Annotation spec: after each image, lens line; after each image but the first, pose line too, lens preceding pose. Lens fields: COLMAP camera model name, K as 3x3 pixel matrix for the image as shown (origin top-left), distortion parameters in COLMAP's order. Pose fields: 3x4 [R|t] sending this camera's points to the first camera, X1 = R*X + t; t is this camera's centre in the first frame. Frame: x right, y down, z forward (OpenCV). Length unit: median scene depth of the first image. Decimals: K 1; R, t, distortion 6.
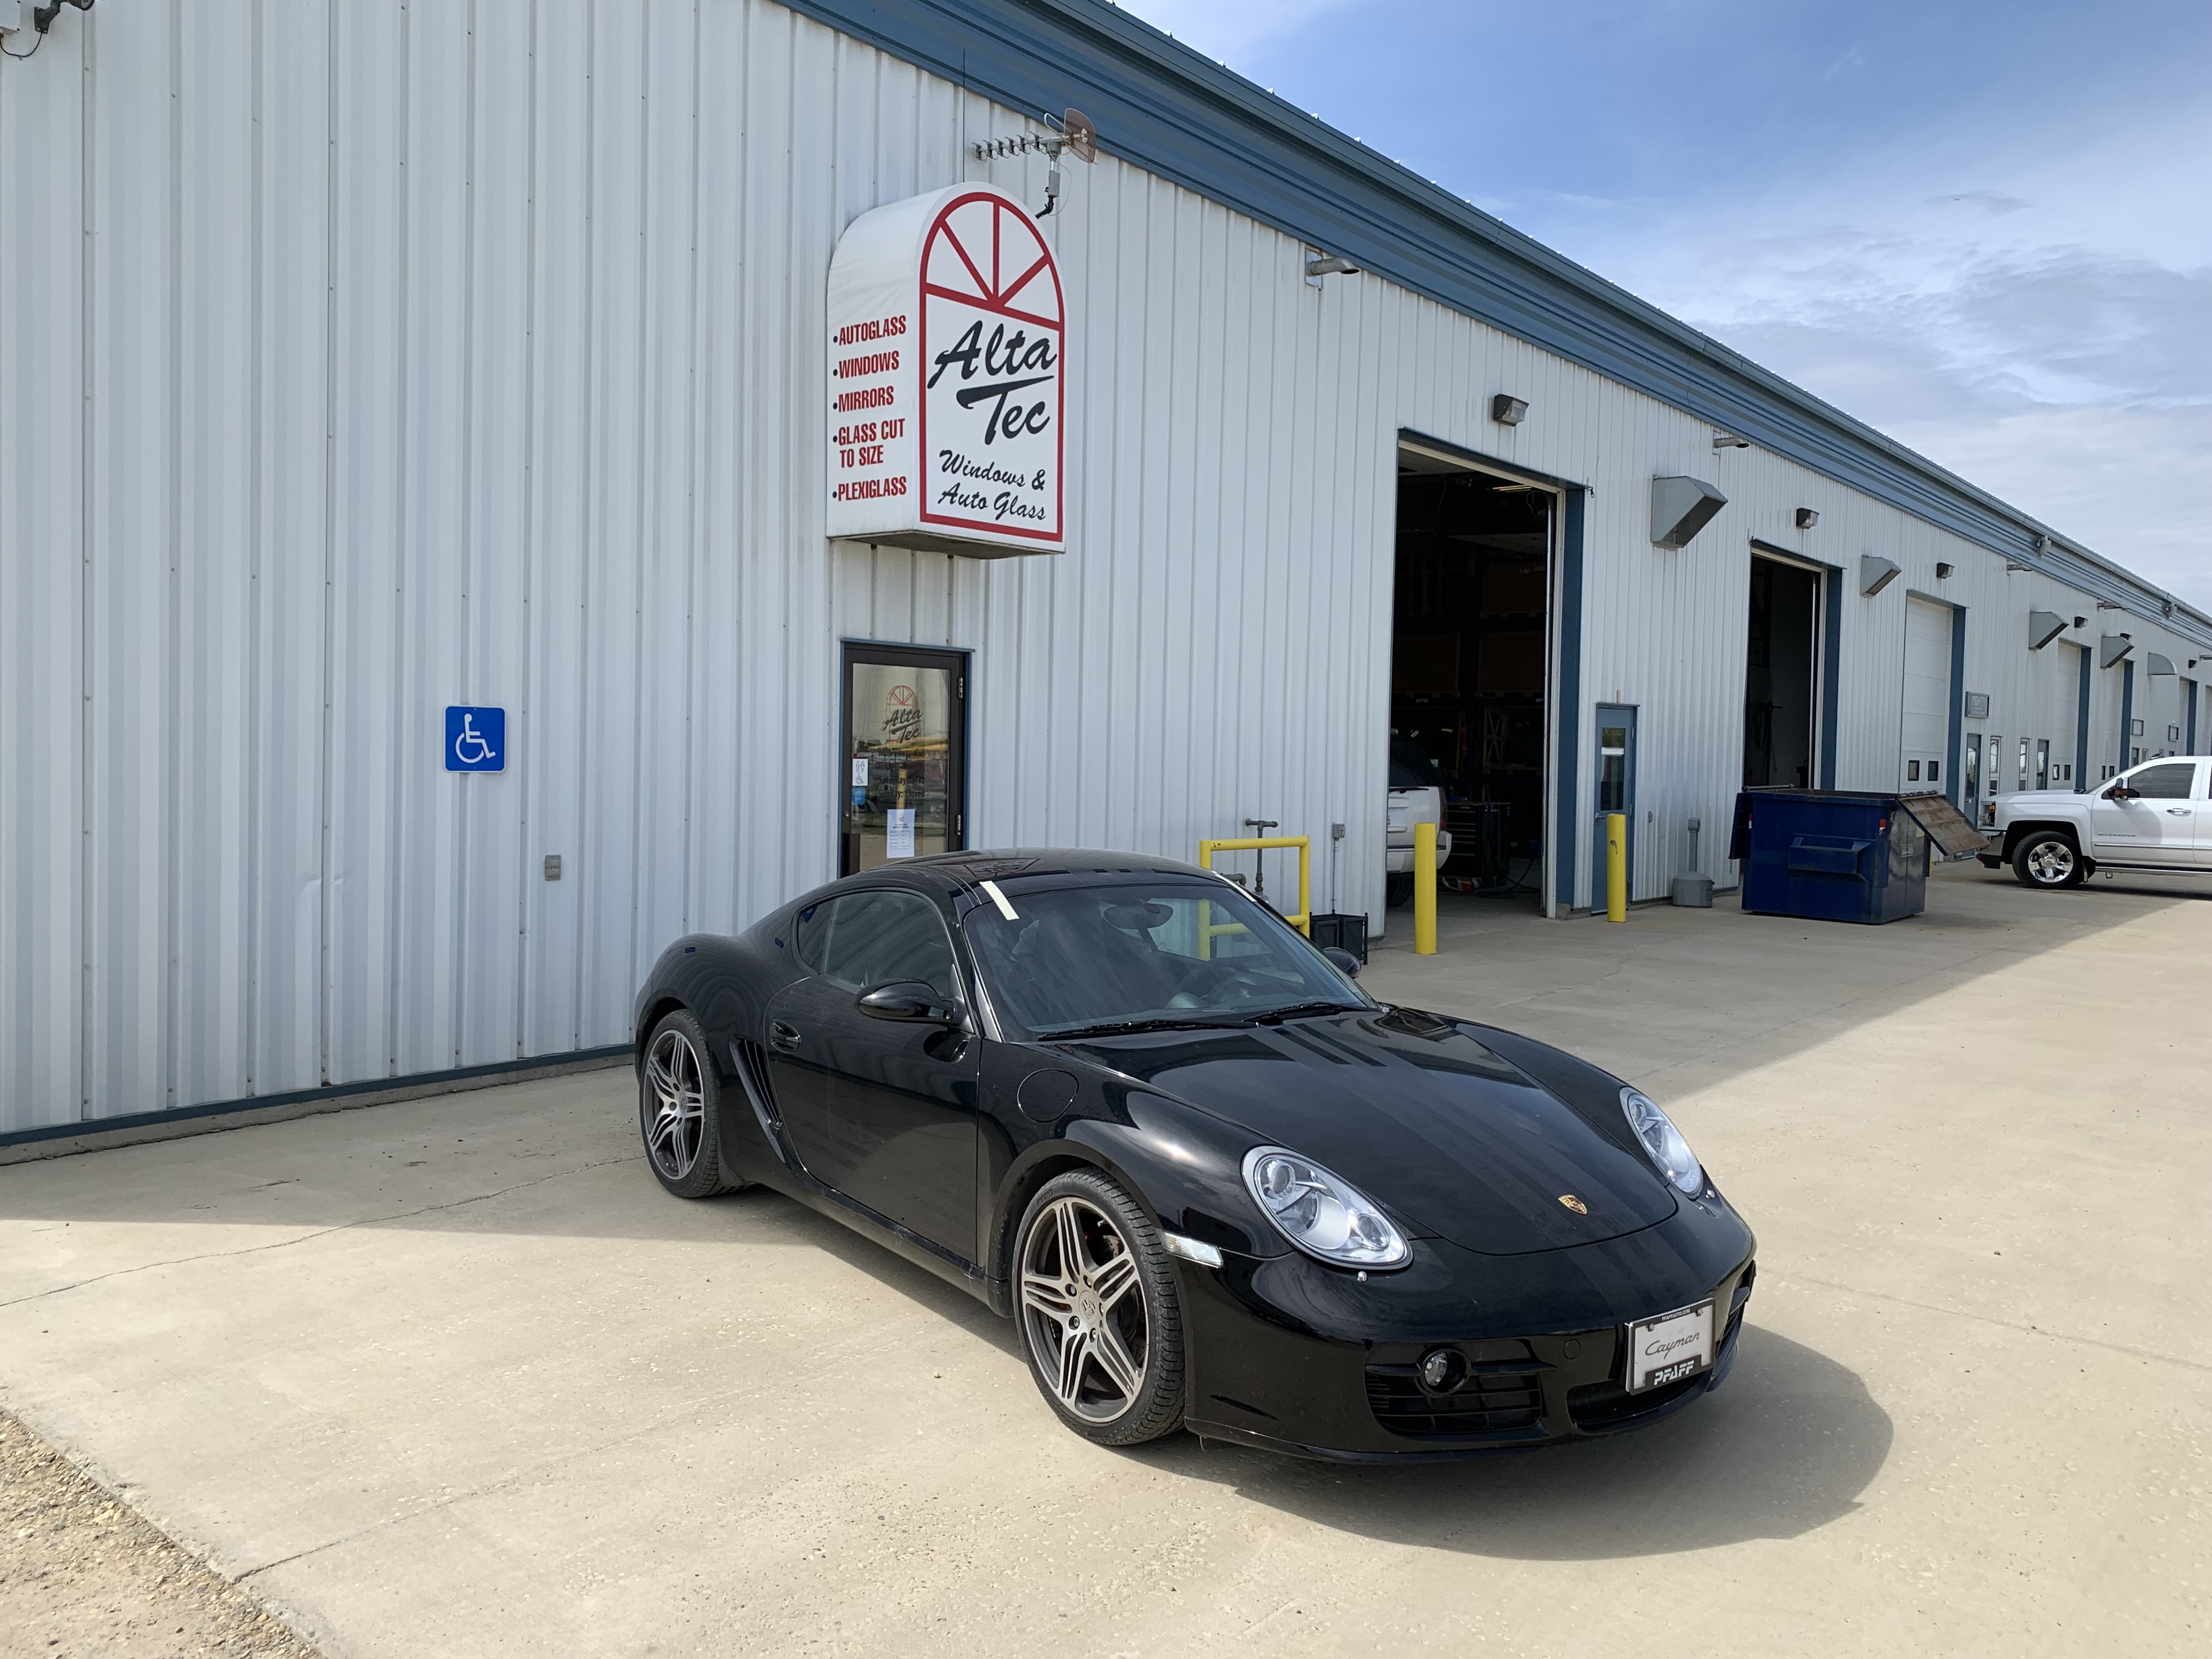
lens RADIAL K [[1652.6, 0, 1106.0], [0, 1652.6, 829.5], [0, 0, 1]] dist [0.073351, -0.091991]
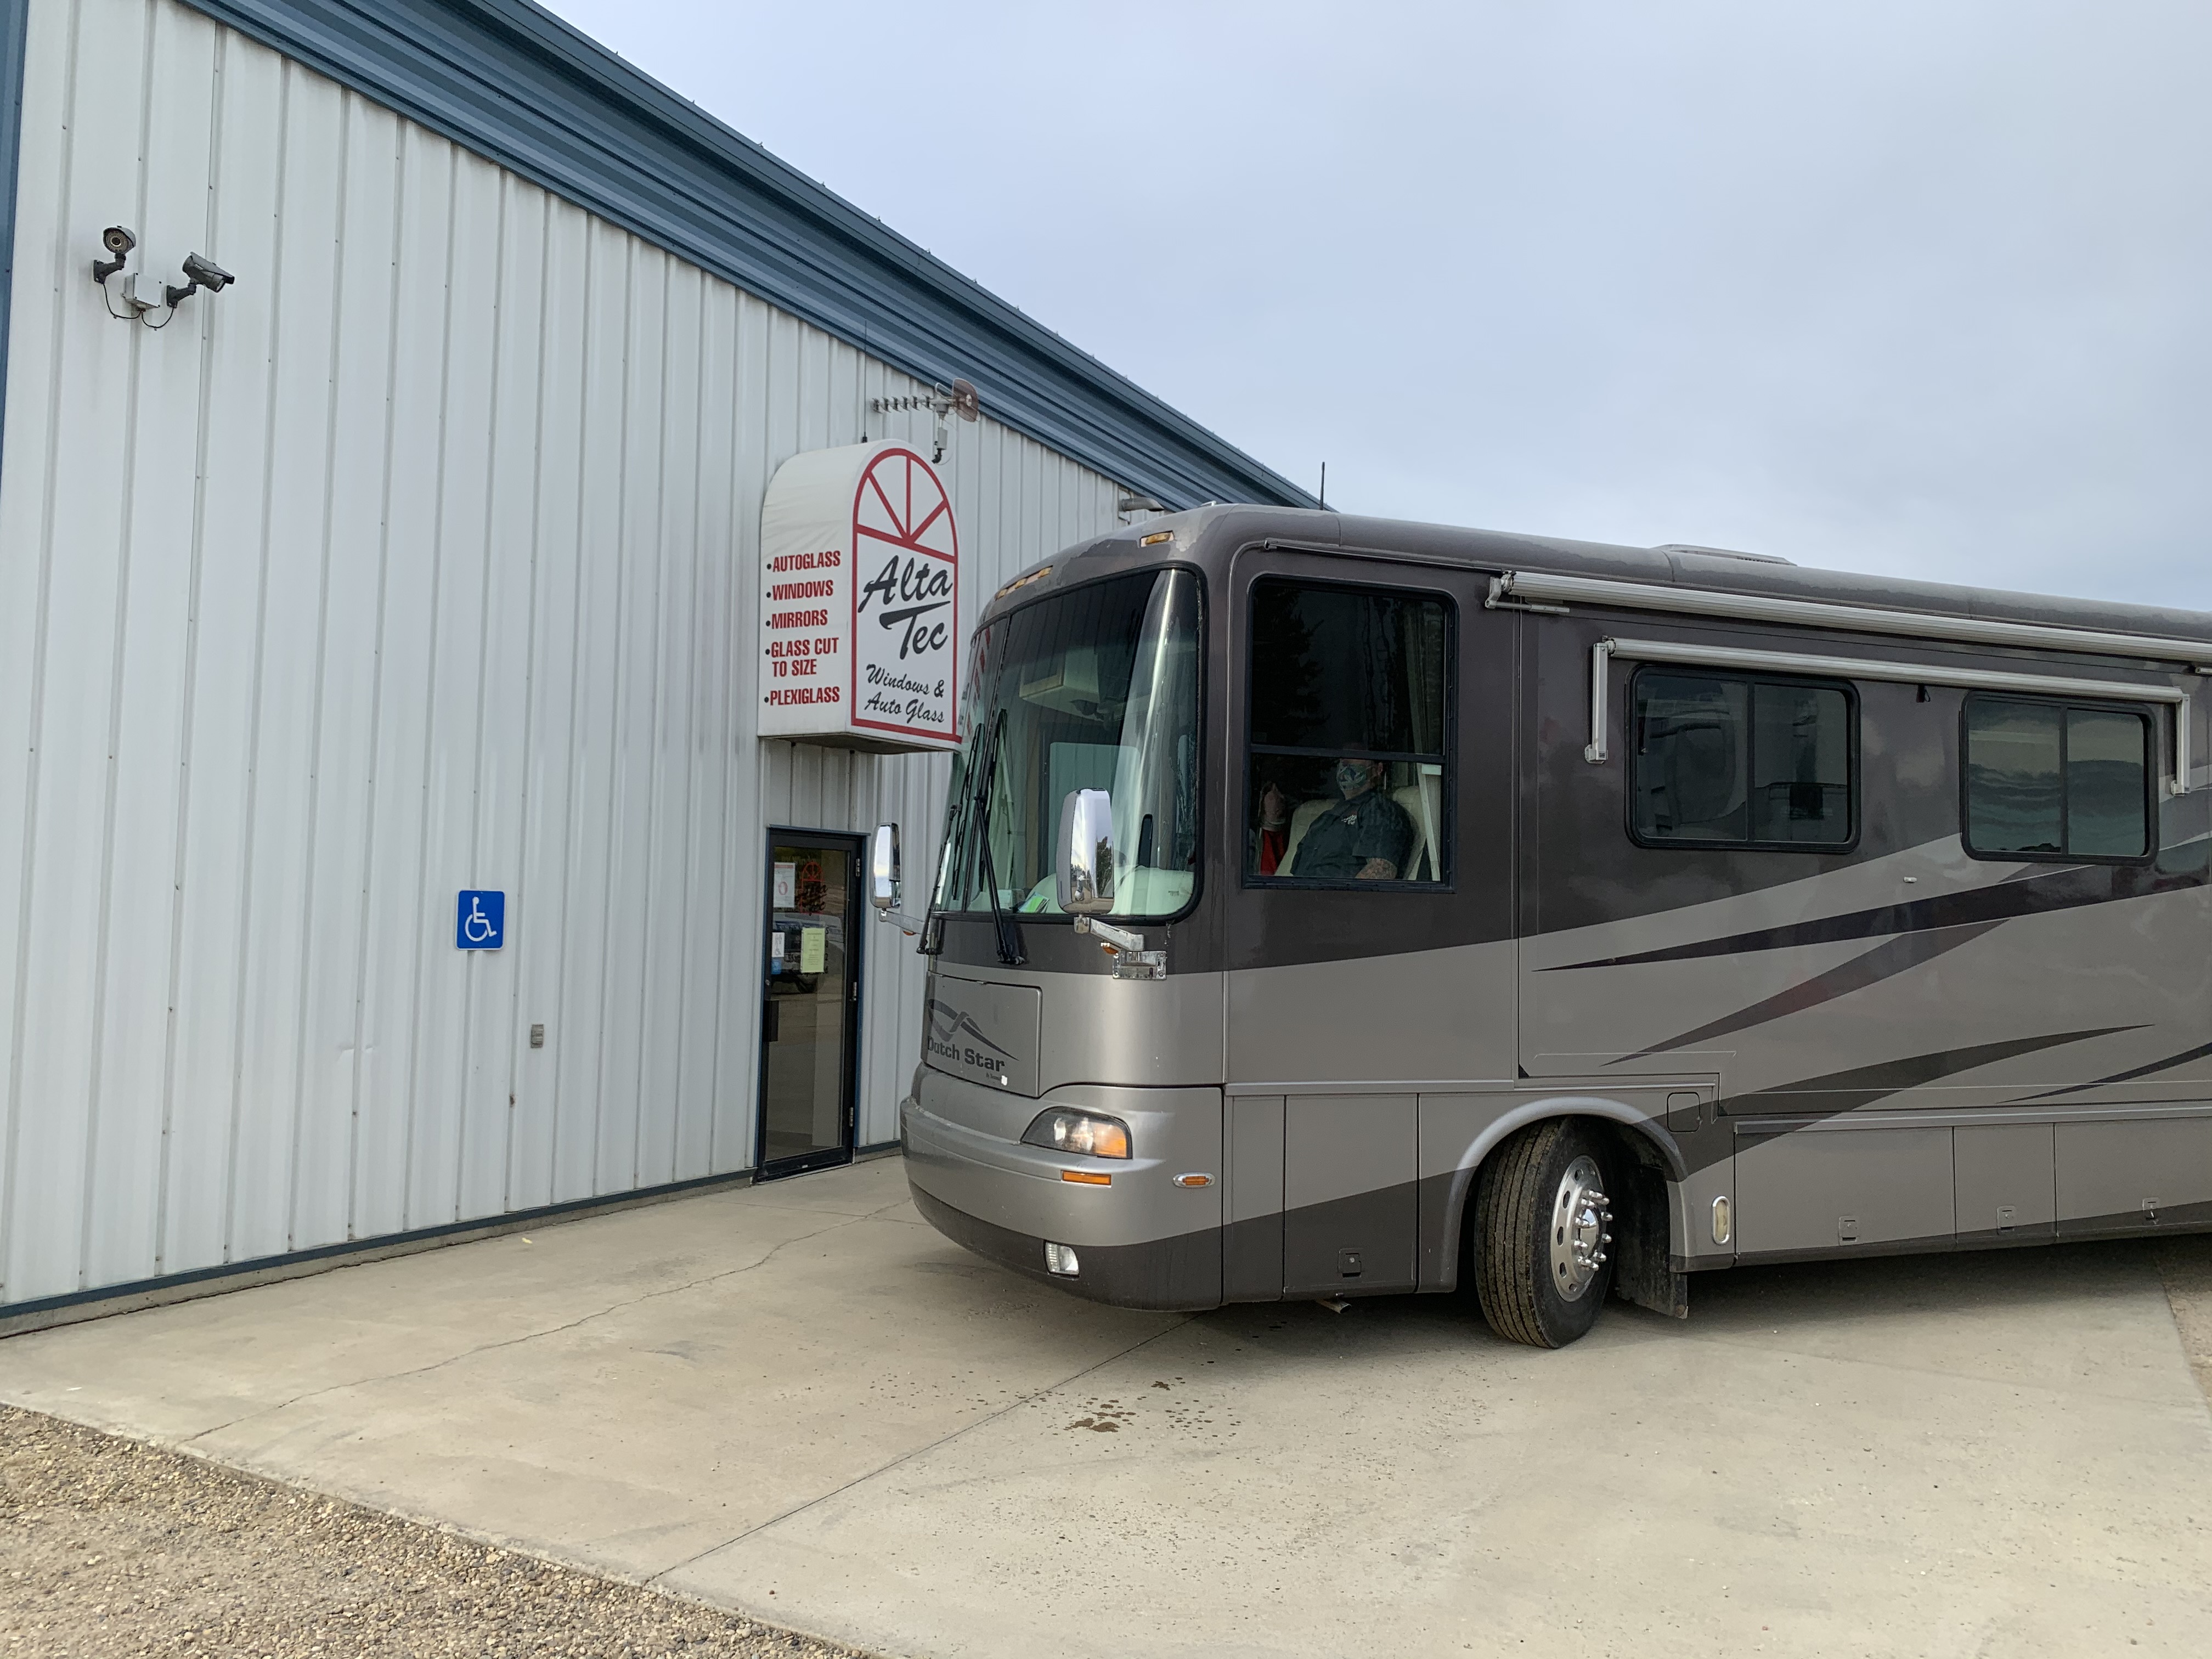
lens RADIAL K [[1673.8, 0, 1147.6], [0, 1673.8, 827.3], [0, 0, 1]] dist [0.084928, -0.126722]
pose [[0.976505, 0.002364, 0.215481, -0.154818], [0.019910, 0.994673, -0.101137, 0.005990], [-0.214572, 0.103051, 0.971256, -0.159029]]
